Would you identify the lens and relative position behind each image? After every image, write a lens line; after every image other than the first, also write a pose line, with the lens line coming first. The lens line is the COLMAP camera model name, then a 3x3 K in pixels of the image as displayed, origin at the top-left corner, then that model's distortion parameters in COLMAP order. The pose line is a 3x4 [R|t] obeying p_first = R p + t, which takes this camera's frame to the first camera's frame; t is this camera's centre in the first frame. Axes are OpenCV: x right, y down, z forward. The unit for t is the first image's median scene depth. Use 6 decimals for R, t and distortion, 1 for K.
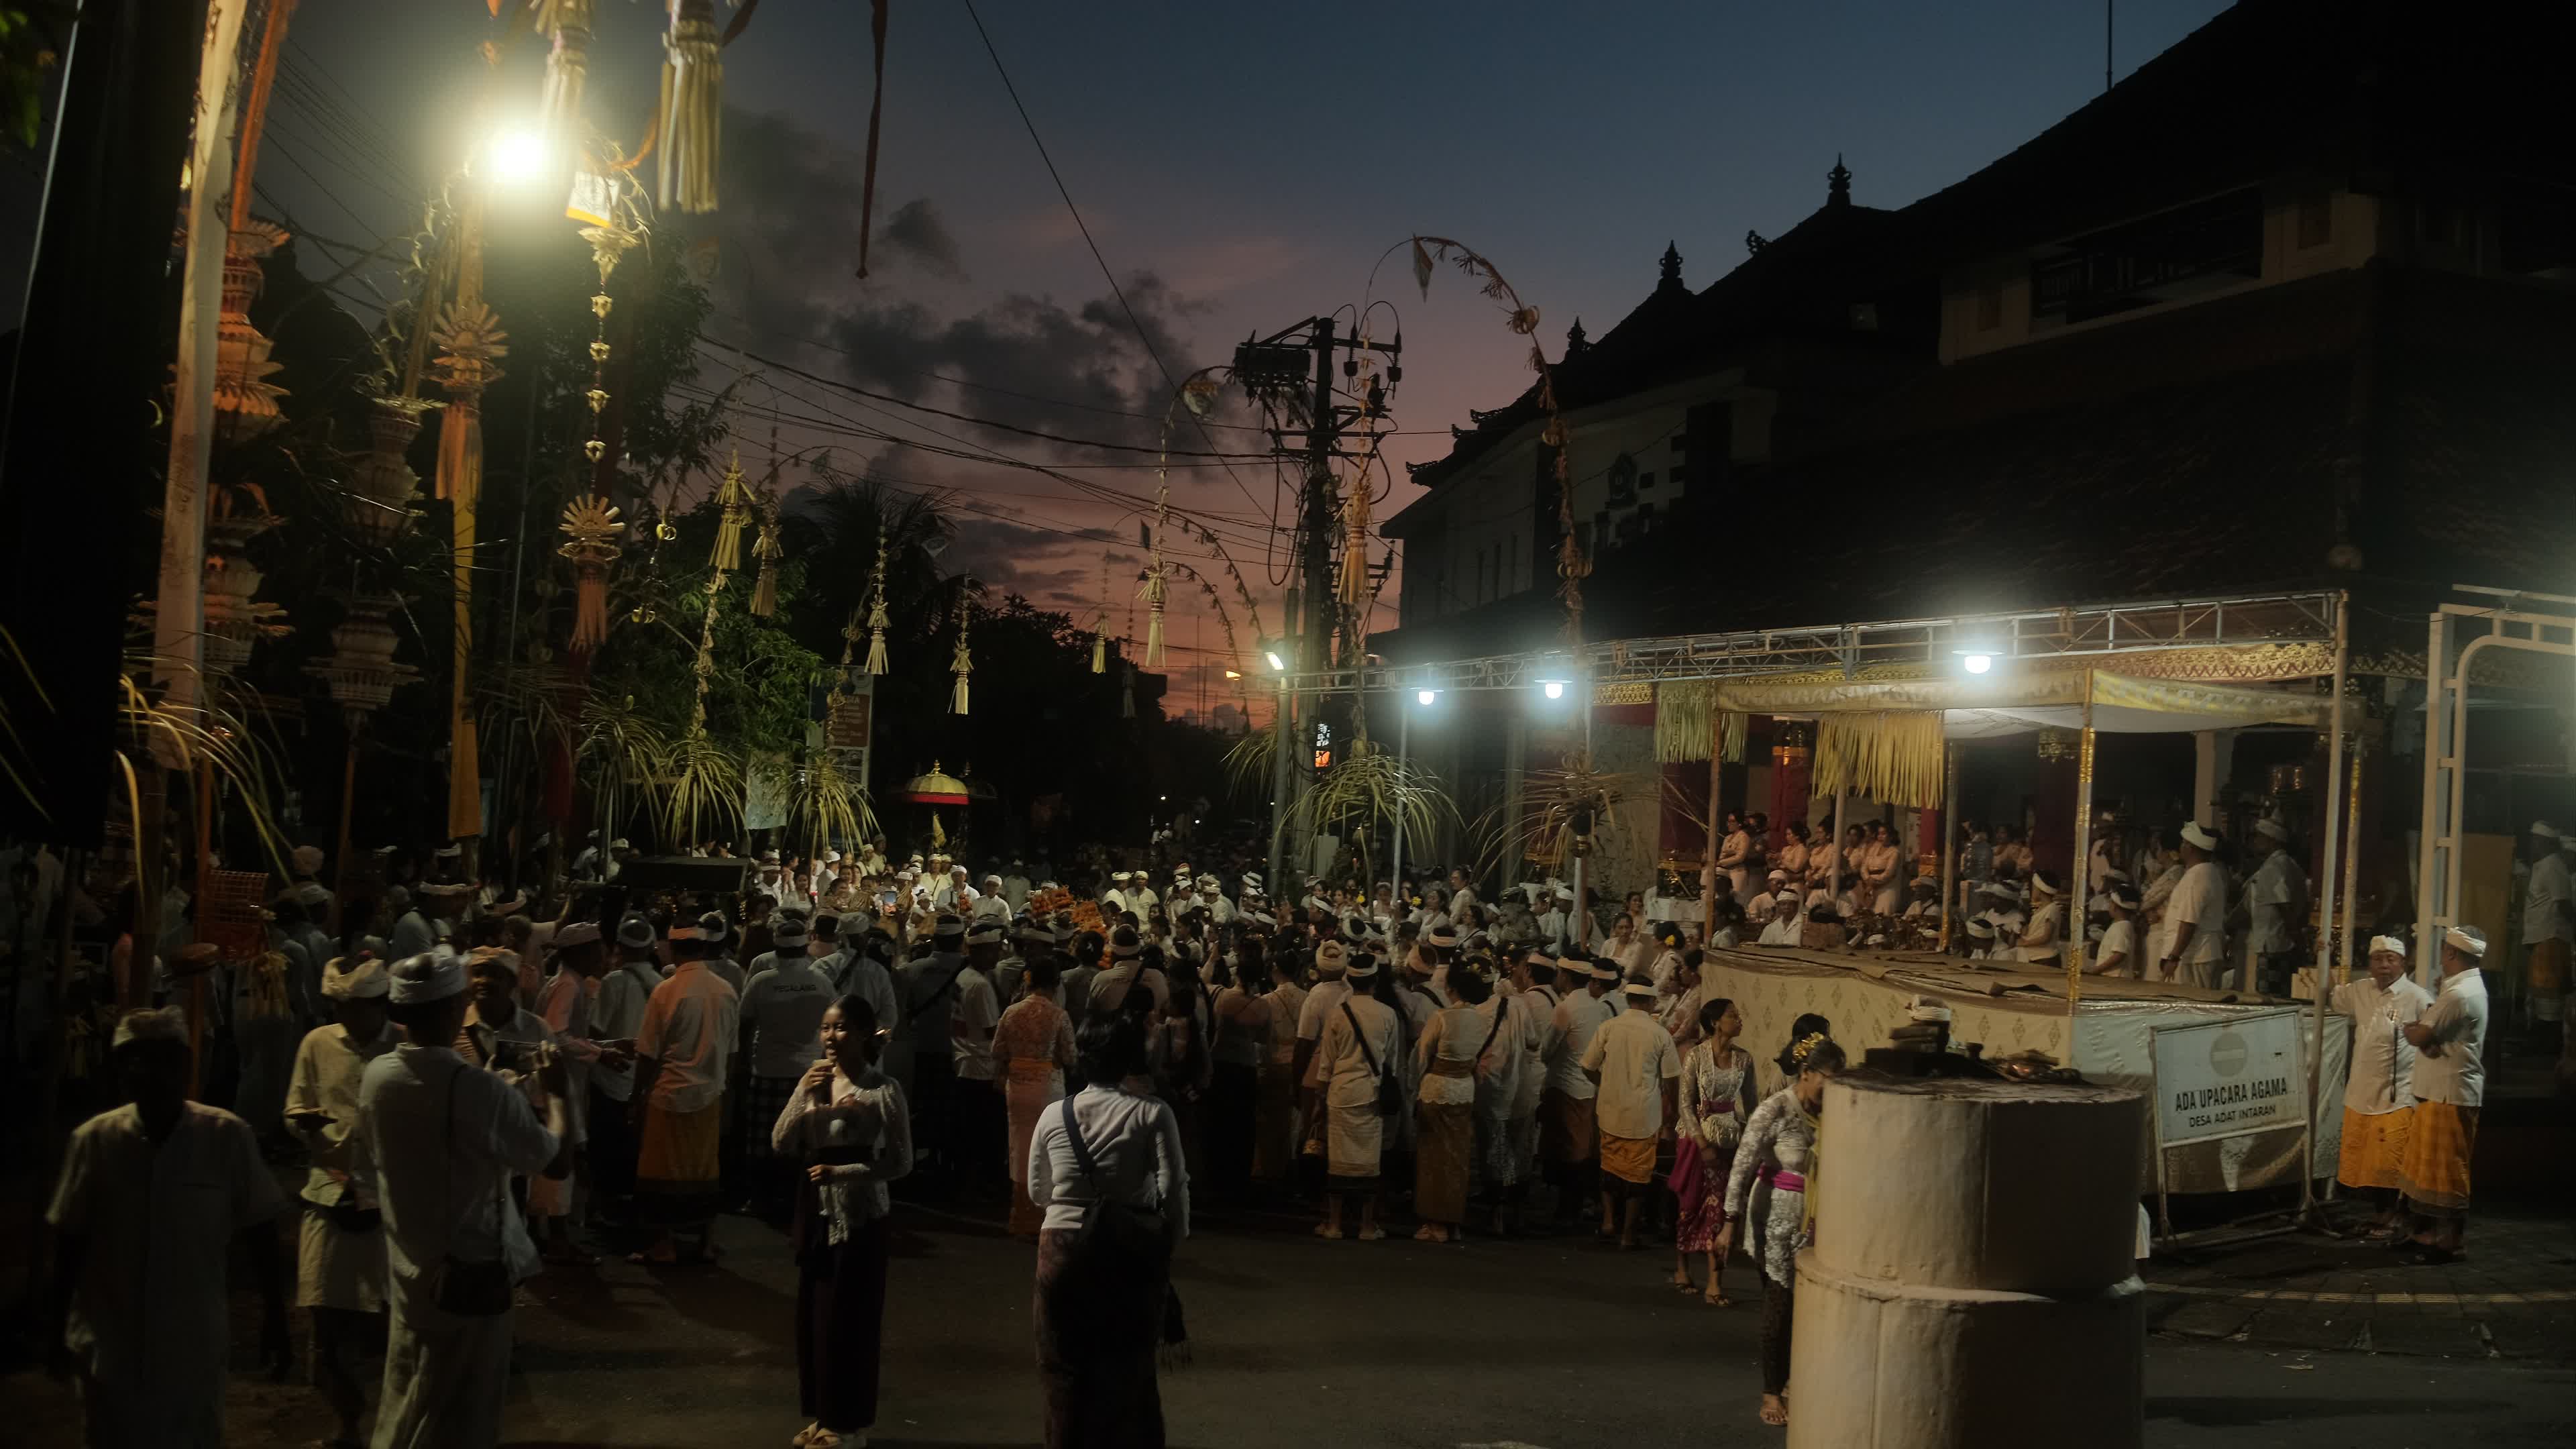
lens RADIAL K [[2212.3, 0, 1288.0], [0, 2212.3, 724.5], [0, 0, 1]] dist [-0.203488, 0.088840]
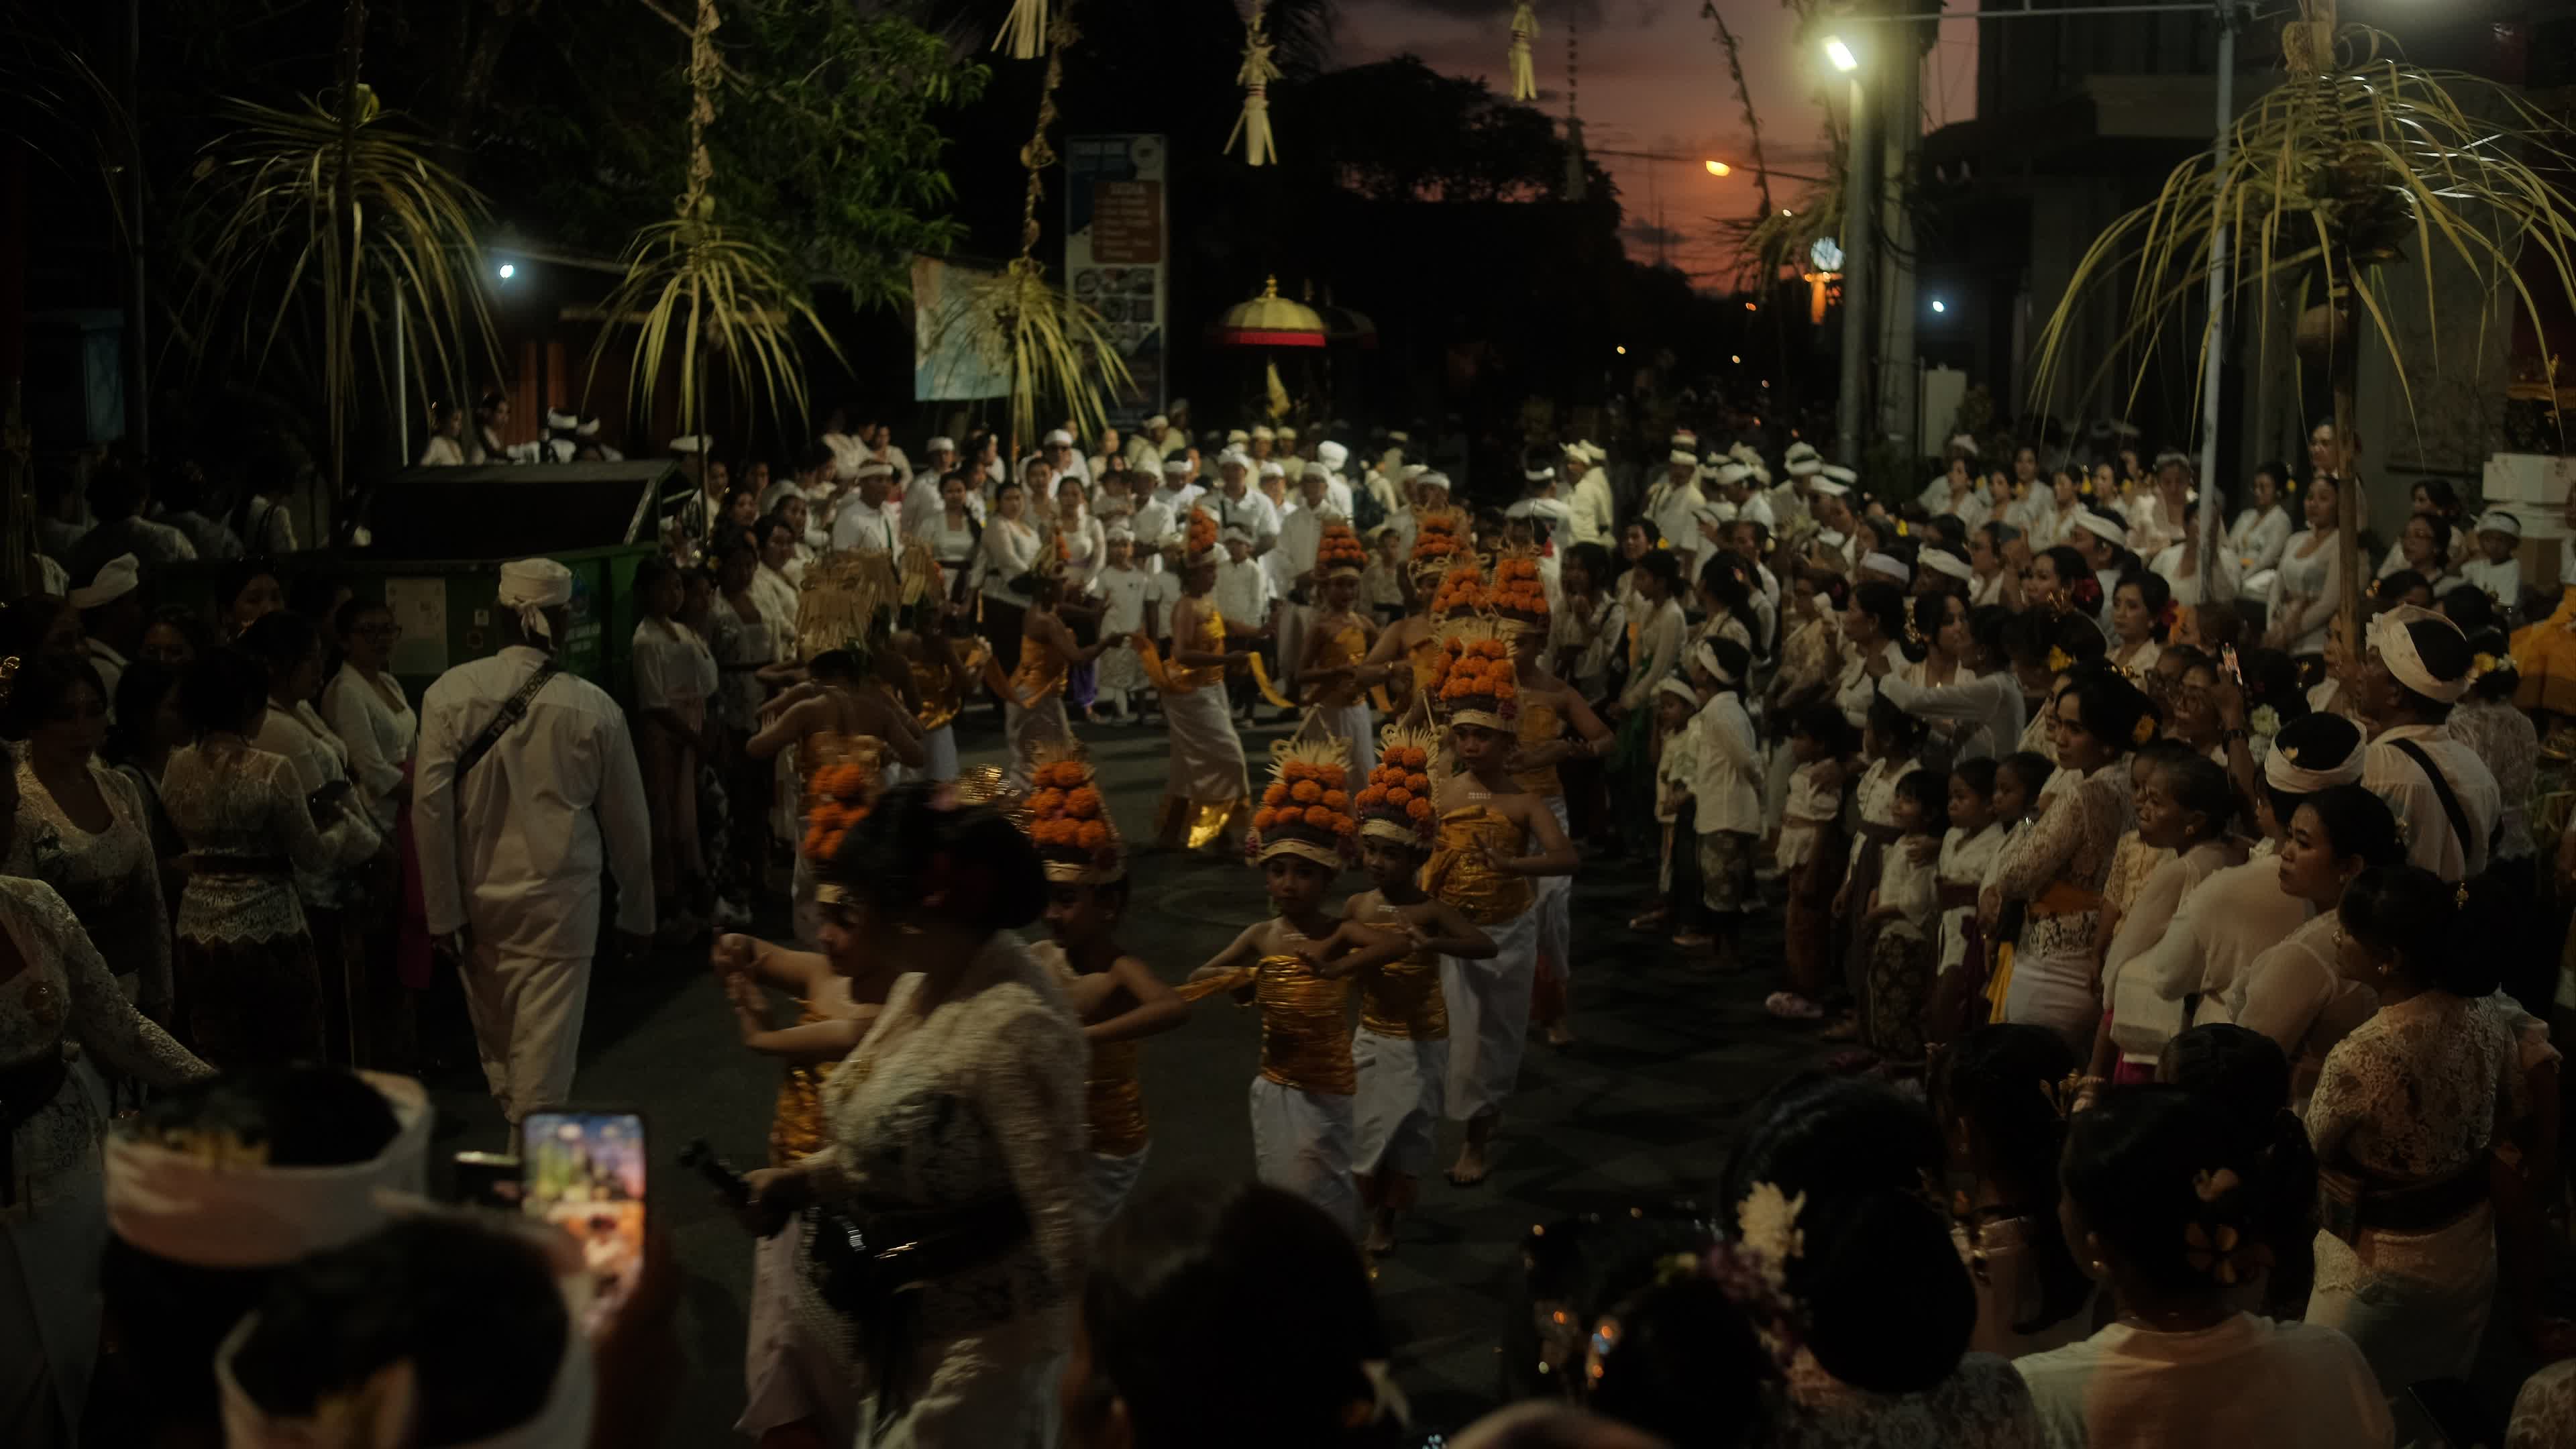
lens RADIAL K [[2212.3, 0, 1288.0], [0, 2212.3, 724.5], [0, 0, 1]] dist [-0.203488, 0.088840]
pose [[0.979088, -0.012443, -0.203057, -0.033186], [0.051232, 0.981040, 0.186912, 0.025898], [0.196882, -0.193407, 0.961162, 0.404195]]
